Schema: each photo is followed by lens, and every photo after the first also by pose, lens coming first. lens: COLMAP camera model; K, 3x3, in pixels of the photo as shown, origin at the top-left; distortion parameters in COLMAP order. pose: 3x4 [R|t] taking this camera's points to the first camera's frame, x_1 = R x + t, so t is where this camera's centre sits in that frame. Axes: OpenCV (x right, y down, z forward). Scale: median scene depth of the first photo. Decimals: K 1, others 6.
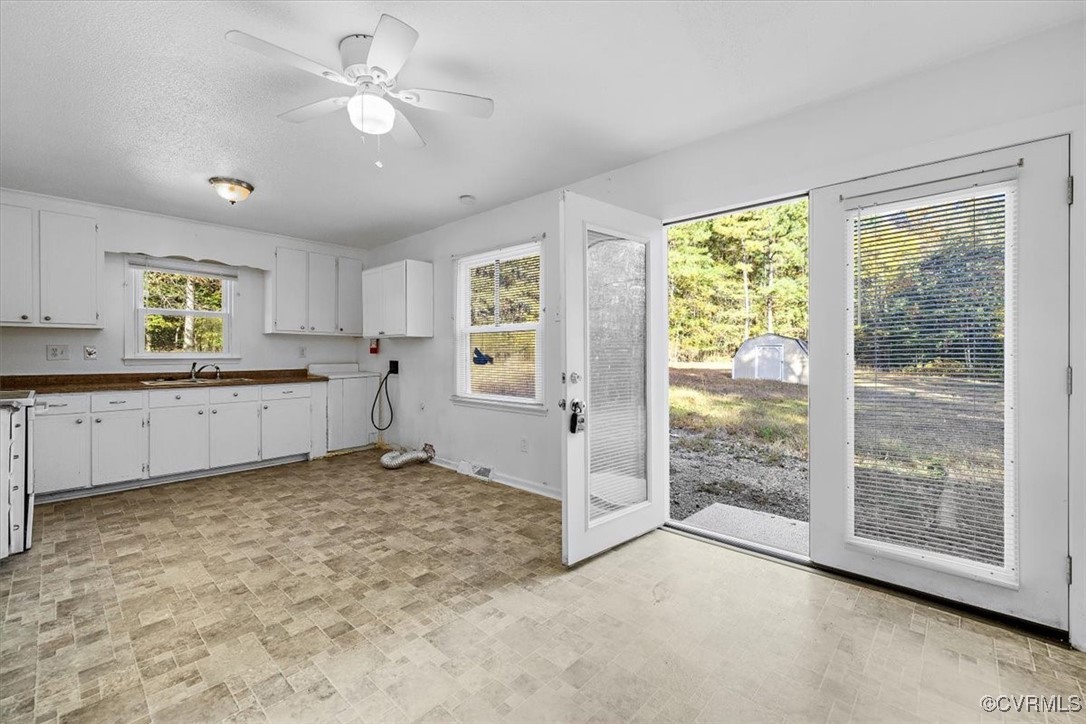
lens RADIAL K [[453.3, 0, 540.0], [0, 453.3, 351.0], [0, 0, 1]] dist [0.001297, 0.000437]
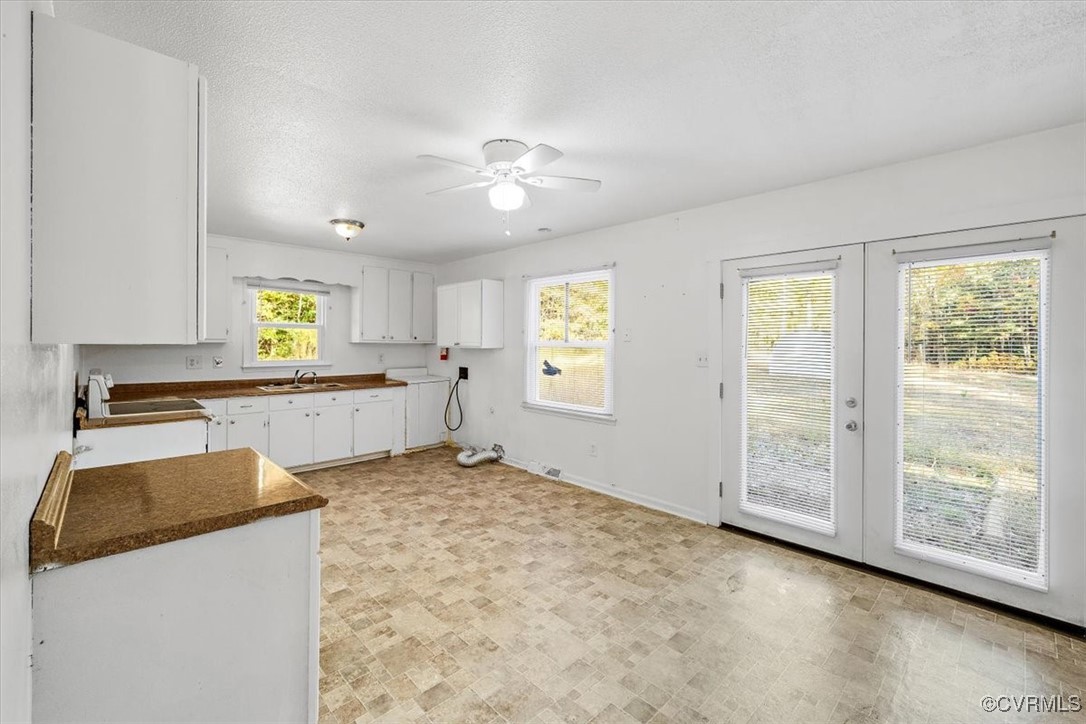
lens RADIAL K [[460.0, 0, 536.8], [0, 460.0, 341.8], [0, 0, 1]] dist [0.000544, 0.000183]
pose [[0.998013, 0.006696, -0.062650, -0.109214], [-0.006474, 0.999972, 0.003740, -0.065986], [0.062673, -0.003327, 0.998029, -0.147291]]
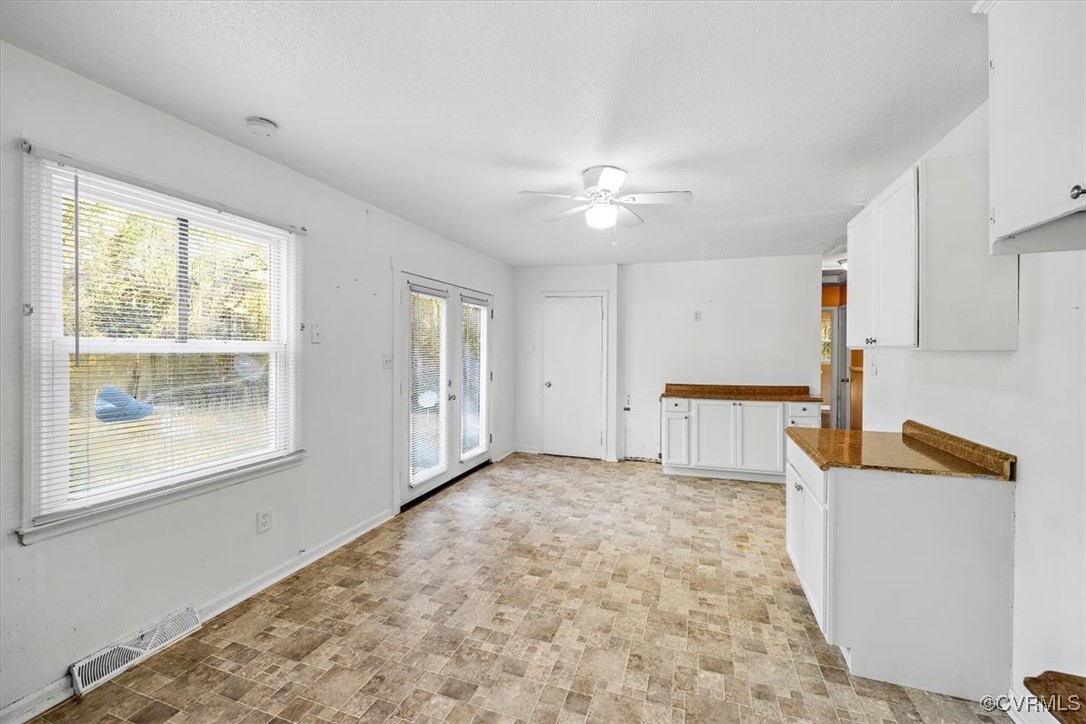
lens RADIAL K [[453.3, 0, 540.0], [0, 453.3, 351.0], [0, 0, 1]] dist [0.001297, 0.000437]
pose [[-0.402327, -0.005113, 0.915482, -0.859918], [-0.010625, 0.999943, 0.000915, -0.055843], [-0.915434, -0.009359, -0.402359, 0.941948]]
